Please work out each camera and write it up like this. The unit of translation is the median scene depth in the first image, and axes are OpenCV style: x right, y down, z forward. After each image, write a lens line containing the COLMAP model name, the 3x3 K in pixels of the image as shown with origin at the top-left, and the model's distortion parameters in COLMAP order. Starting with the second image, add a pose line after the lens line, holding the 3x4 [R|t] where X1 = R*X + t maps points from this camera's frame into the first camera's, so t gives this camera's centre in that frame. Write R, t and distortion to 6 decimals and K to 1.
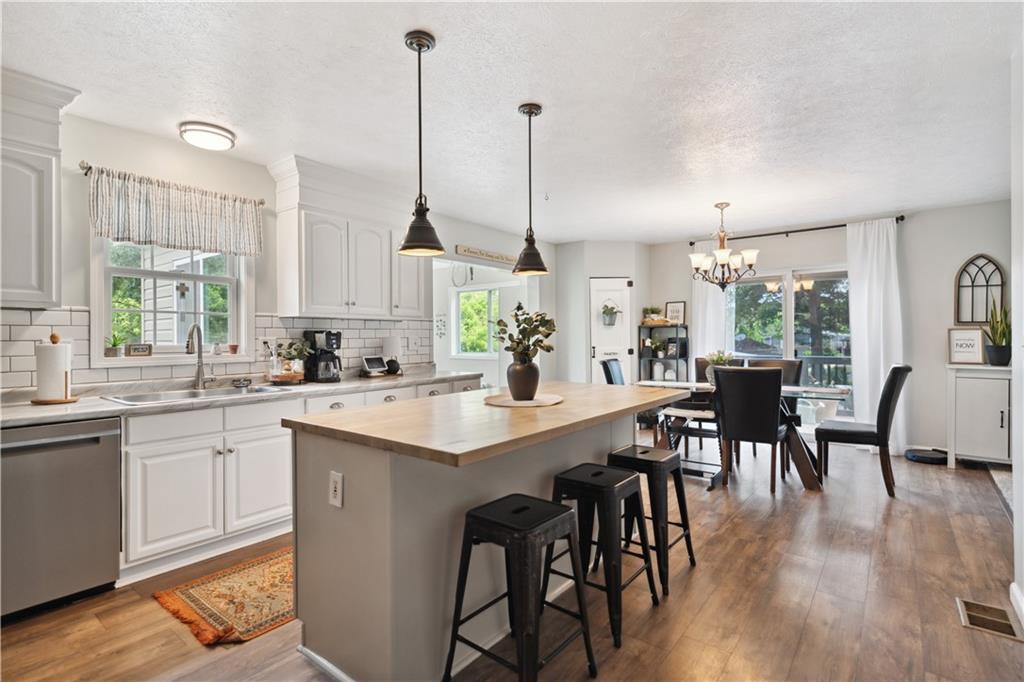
lens RADIAL K [[492.1, 0, 518.3], [0, 492.1, 336.6], [0, 0, 1]] dist [0.002705, -0.001342]
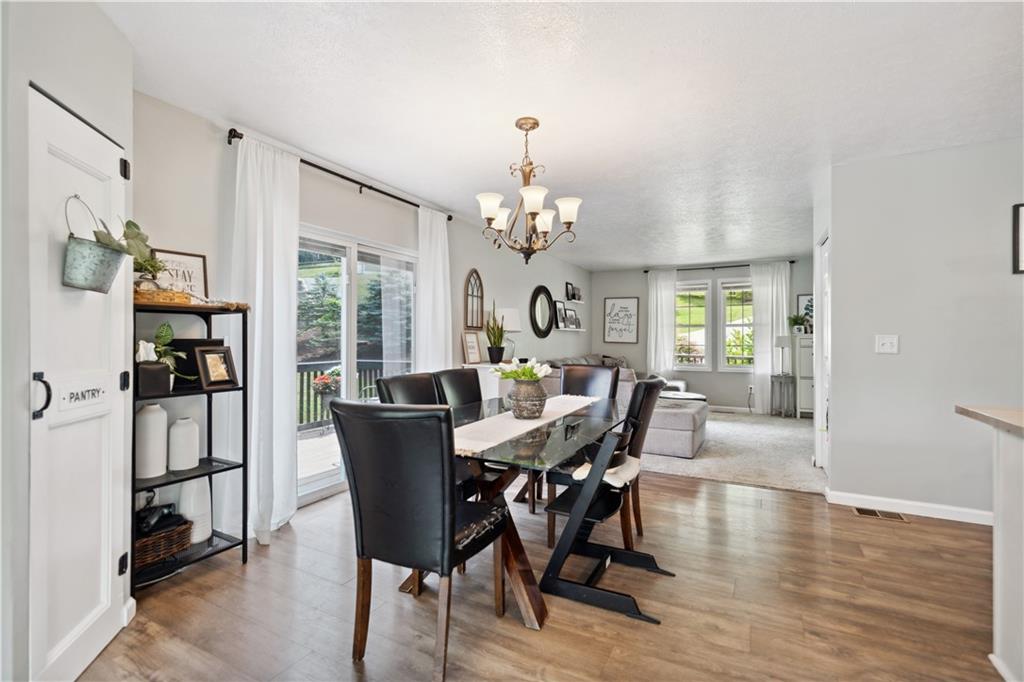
lens RADIAL K [[471.4, 0, 516.0], [0, 471.4, 337.4], [0, 0, 1]] dist [0.013142, -0.002319]
pose [[-0.169649, 0.013860, 0.985407, -0.237741], [0.000247, 0.999902, -0.014021, 0.013421], [-0.985505, -0.002135, -0.169636, 1.591077]]
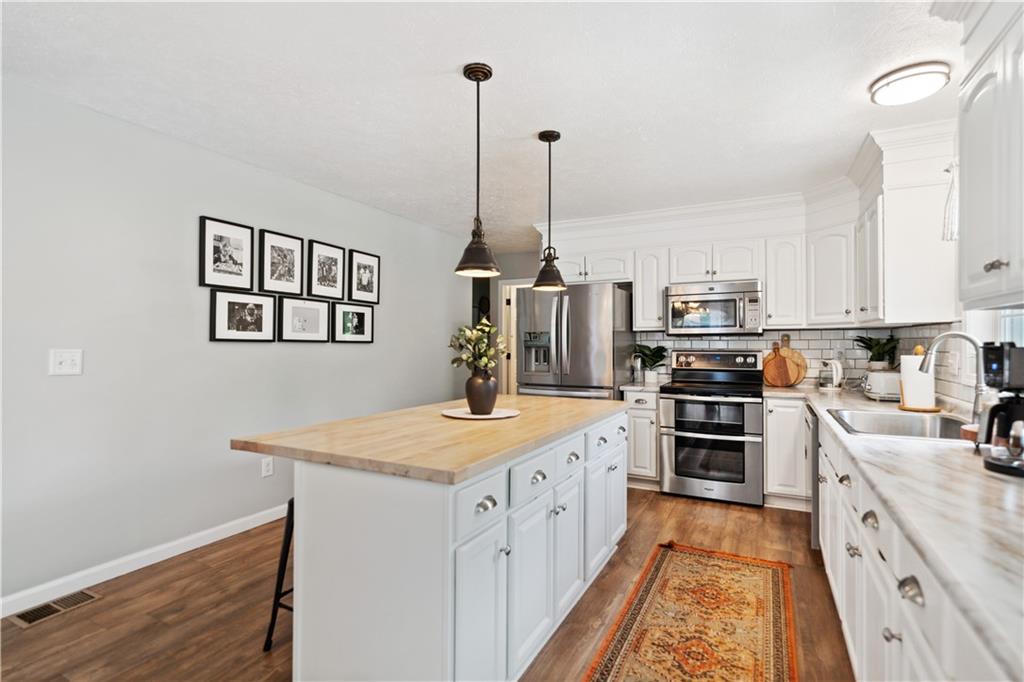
lens RADIAL K [[471.4, 0, 516.3], [0, 471.4, 344.1], [0, 0, 1]] dist [0.013142, -0.002319]
pose [[-0.984455, 0.005022, -0.175564, 0.080599], [0.004926, 0.999987, 0.000979, -0.011261], [0.175567, 0.000099, -0.984468, 1.475622]]
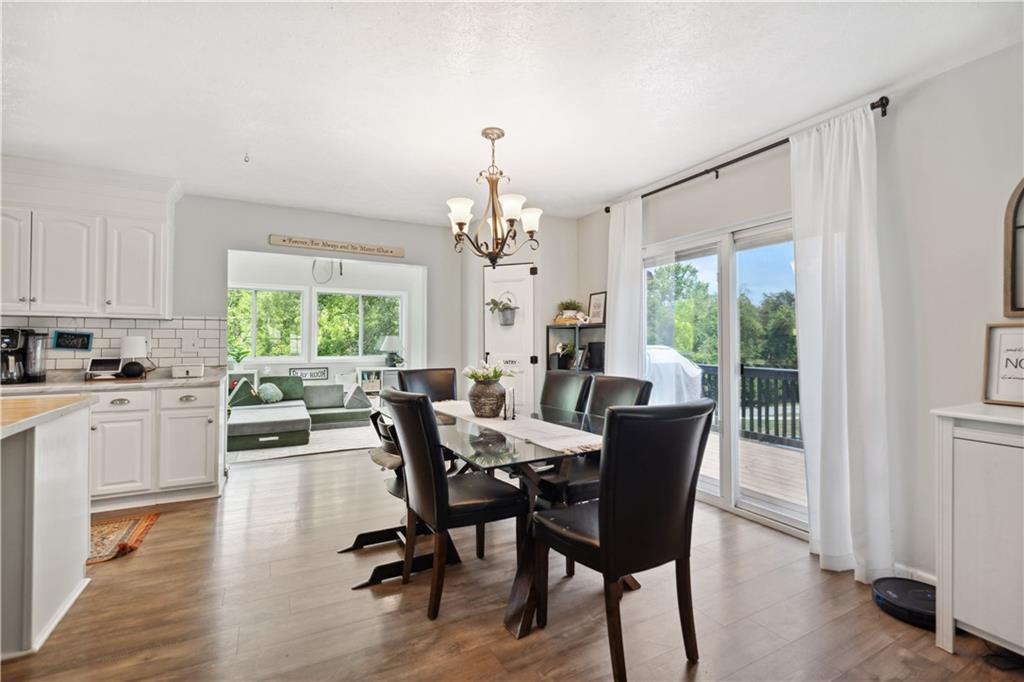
lens RADIAL K [[471.4, 0, 518.9], [0, 471.4, 336.4], [0, 0, 1]] dist [0.013142, -0.002319]
pose [[0.913550, 0.003338, -0.406712, 0.995937], [-0.008289, 0.999911, -0.010411, 0.003662], [0.406642, 0.012882, 0.913497, 0.648719]]
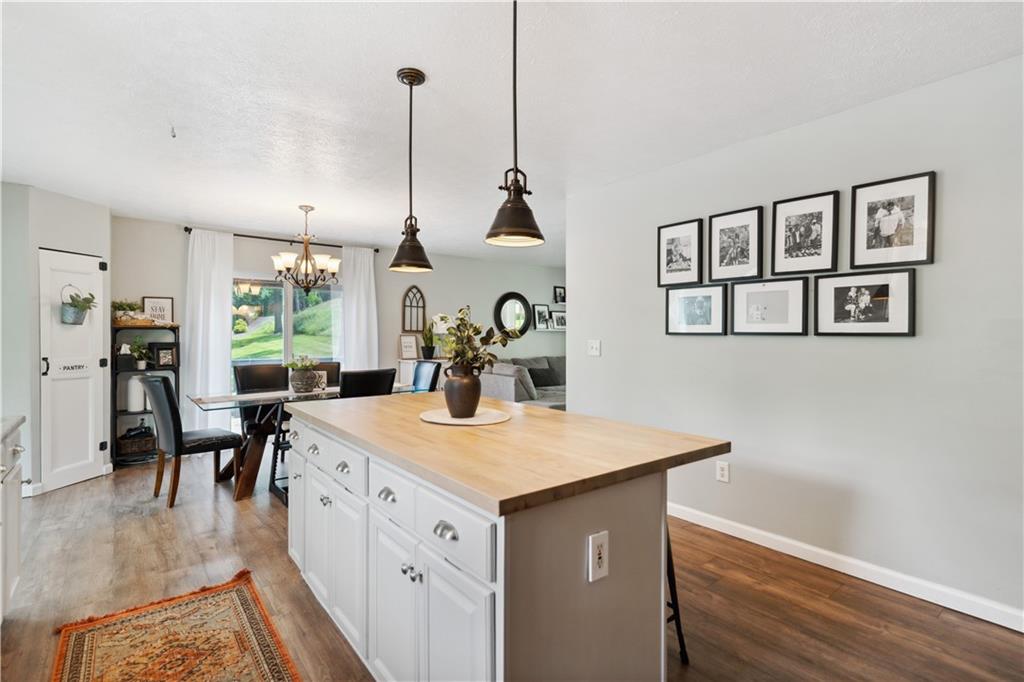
lens RADIAL K [[492.1, 0, 510.6], [0, 492.1, 335.5], [0, 0, 1]] dist [0.002705, -0.001342]
pose [[0.237597, 0.007025, 0.971338, -0.629604], [-0.002228, 0.999975, -0.006687, -0.009611], [-0.971361, -0.000576, 0.237607, 0.532916]]
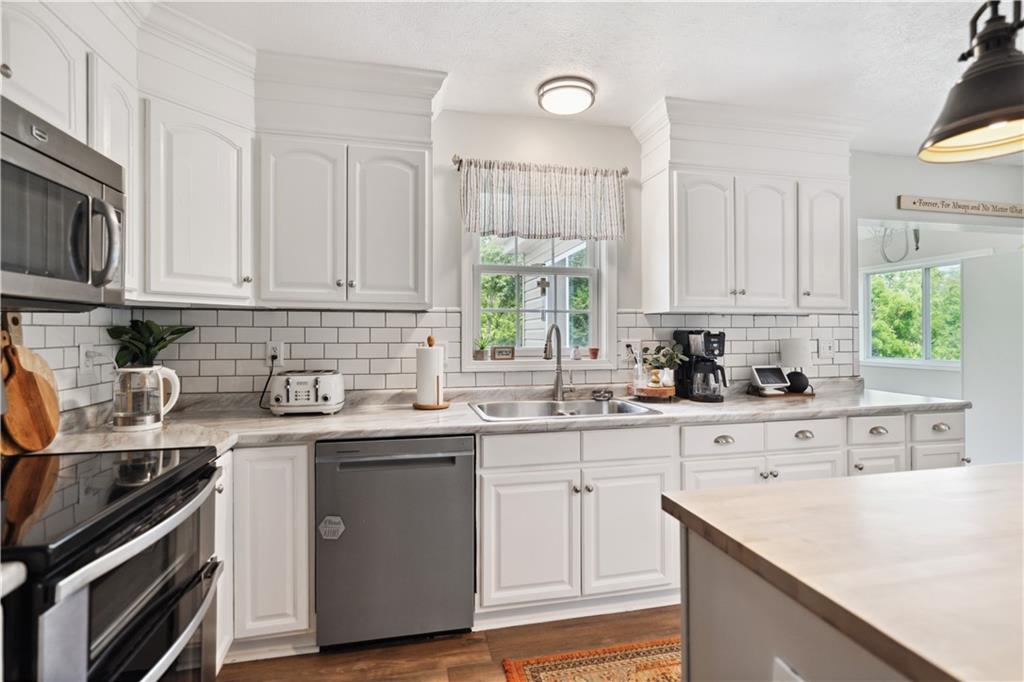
lens RADIAL K [[492.1, 0, 511.6], [0, 492.1, 334.3], [0, 0, 1]] dist [0.002705, -0.001342]
pose [[0.764983, 0.003146, -0.644043, -0.156888], [-0.000636, 0.999991, 0.004129, -0.010678], [0.644050, -0.002749, 0.764979, 0.288676]]
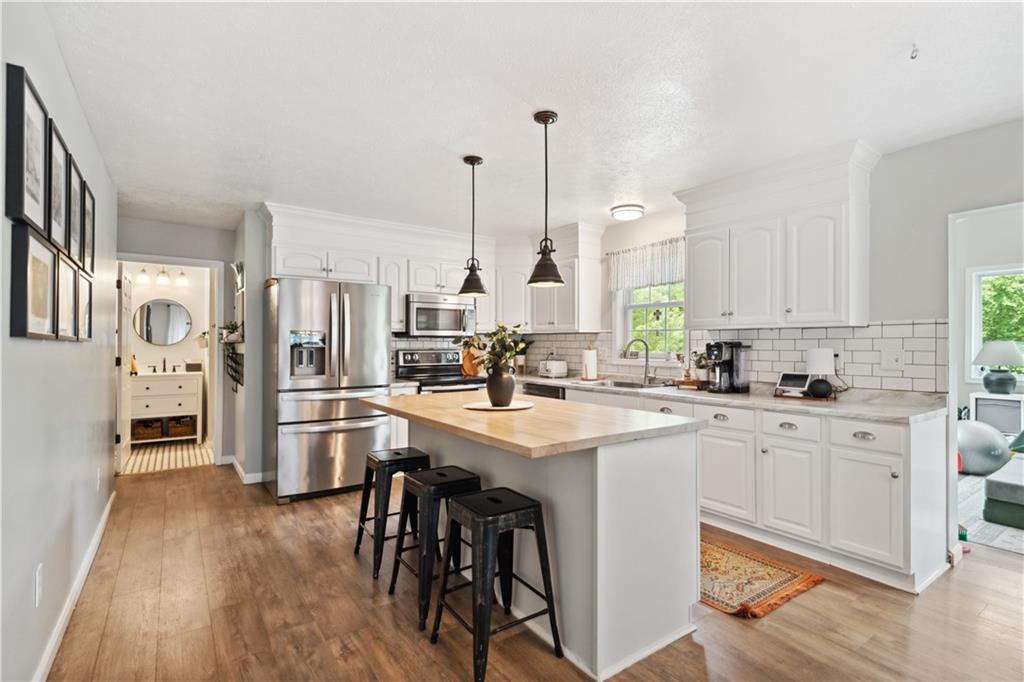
lens RADIAL K [[492.1, 0, 514.9], [0, 492.1, 336.6], [0, 0, 1]] dist [0.002705, -0.001342]
pose [[-0.296876, -0.009472, -0.954869, 0.808675], [0.001379, 0.999946, -0.010348, -0.015539], [0.954915, -0.004388, -0.296847, 1.030197]]
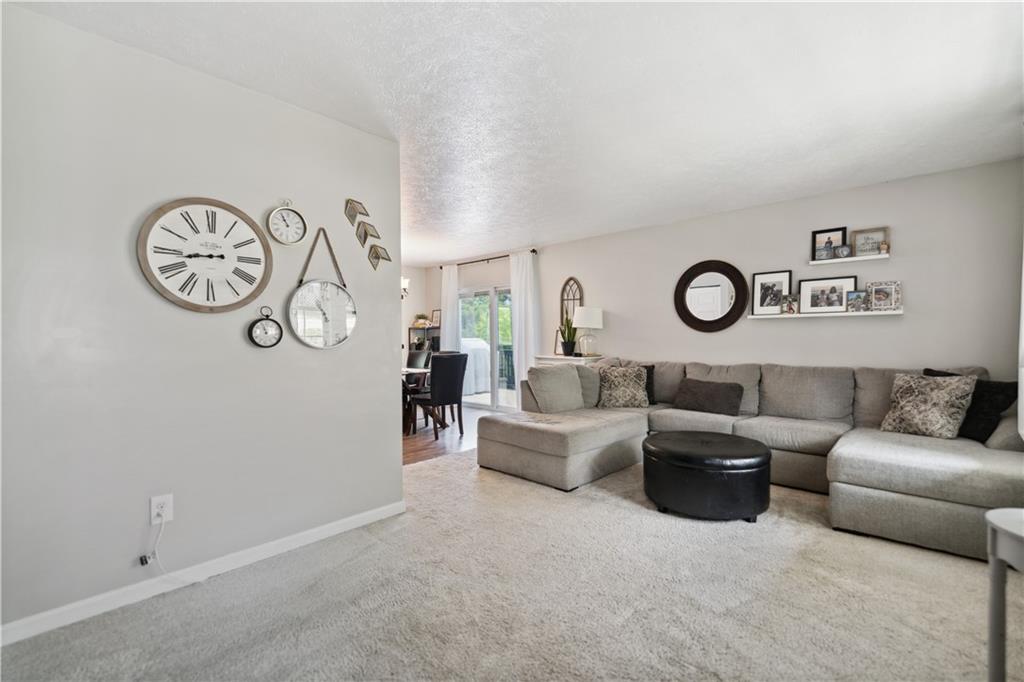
lens RADIAL K [[453.1, 0, 520.9], [0, 453.1, 343.1], [0, 0, 1]] dist [-0.003328, -0.000103]
pose [[0.995671, 0.004508, -0.092836, 1.334930], [-0.003348, 0.999914, 0.012643, 0.006937], [0.092885, -0.012278, 0.995601, -0.428342]]
